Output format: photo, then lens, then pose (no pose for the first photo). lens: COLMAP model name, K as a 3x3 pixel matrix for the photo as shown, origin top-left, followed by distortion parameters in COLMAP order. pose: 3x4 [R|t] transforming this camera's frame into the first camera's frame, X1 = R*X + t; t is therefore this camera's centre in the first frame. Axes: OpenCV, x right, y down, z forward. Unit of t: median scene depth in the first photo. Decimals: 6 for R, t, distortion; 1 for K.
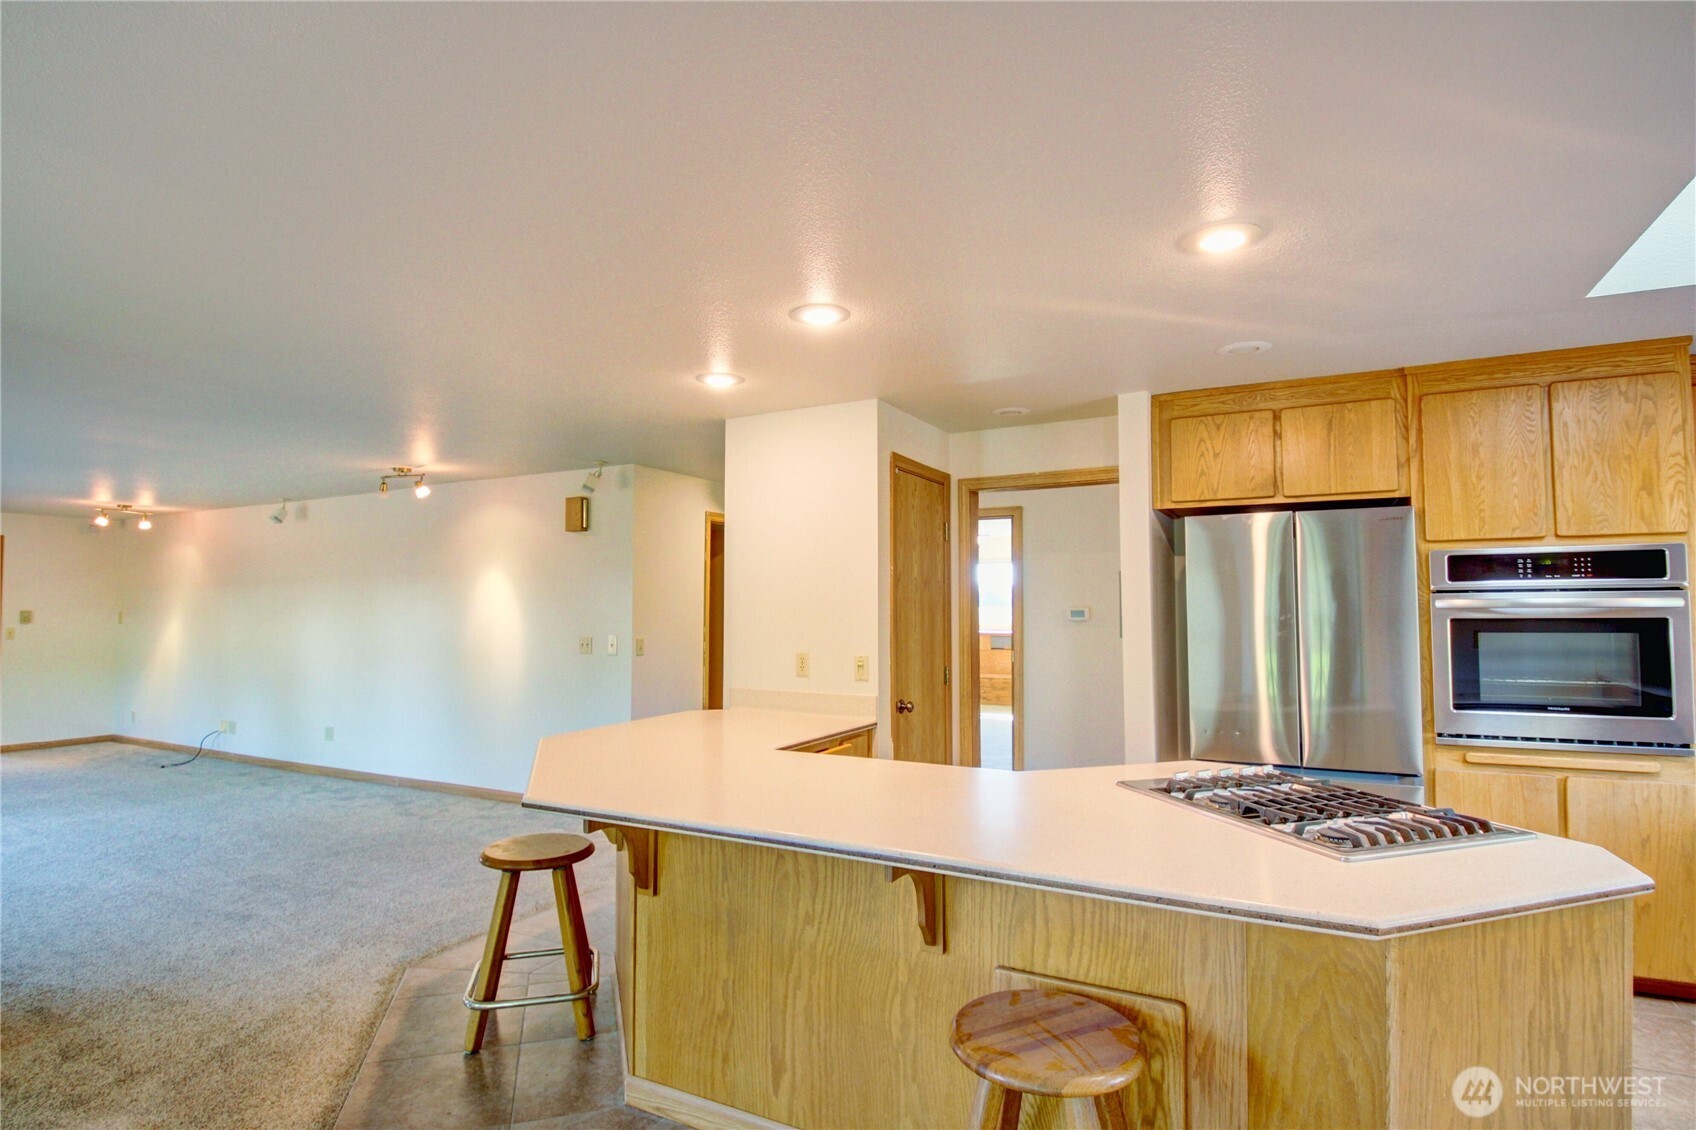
lens RADIAL K [[846.4, 0, 841.8], [0, 846.4, 566.1], [0, 0, 1]] dist [-0.018460, -0.007181]
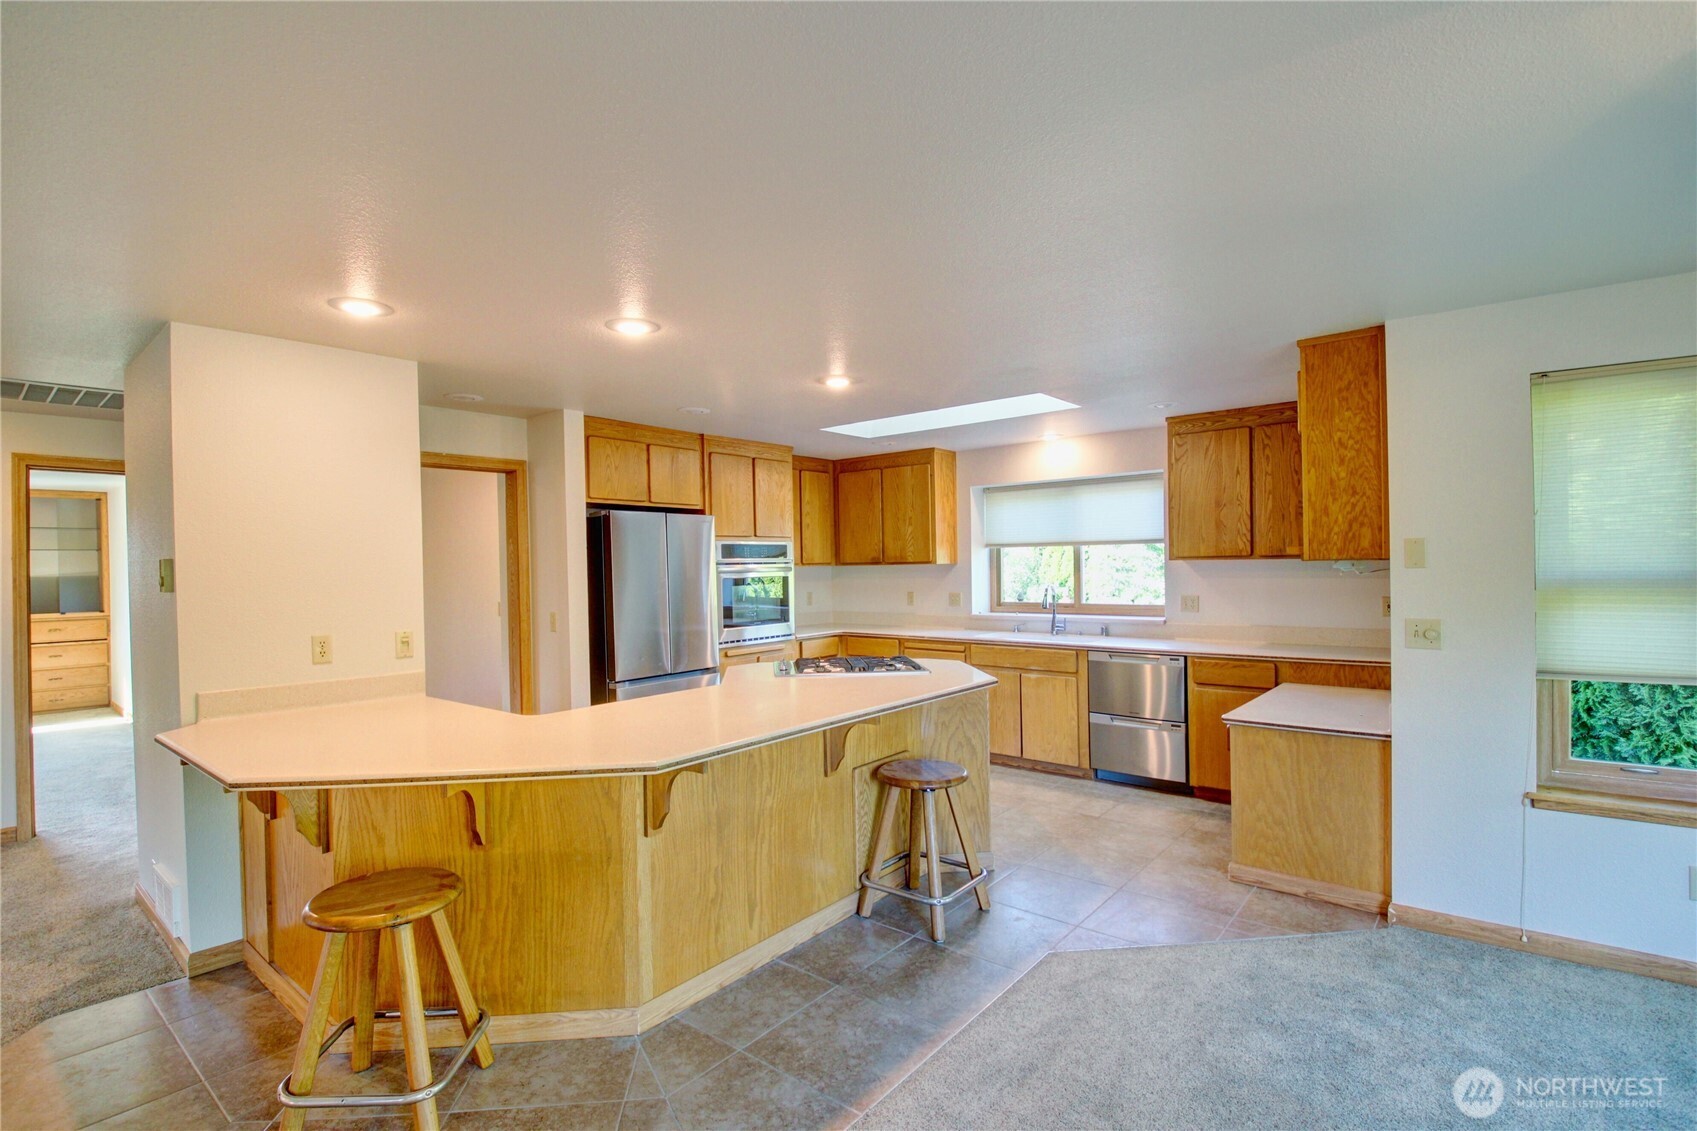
lens RADIAL K [[799.8, 0, 843.4], [0, 799.8, 567.5], [0, 0, 1]] dist [-0.018699, -0.001811]
pose [[0.180921, 0.000057, 0.983498, -0.882385], [-0.031025, 0.999503, 0.005649, 0.017250], [-0.983008, -0.031535, 0.180832, 0.416843]]
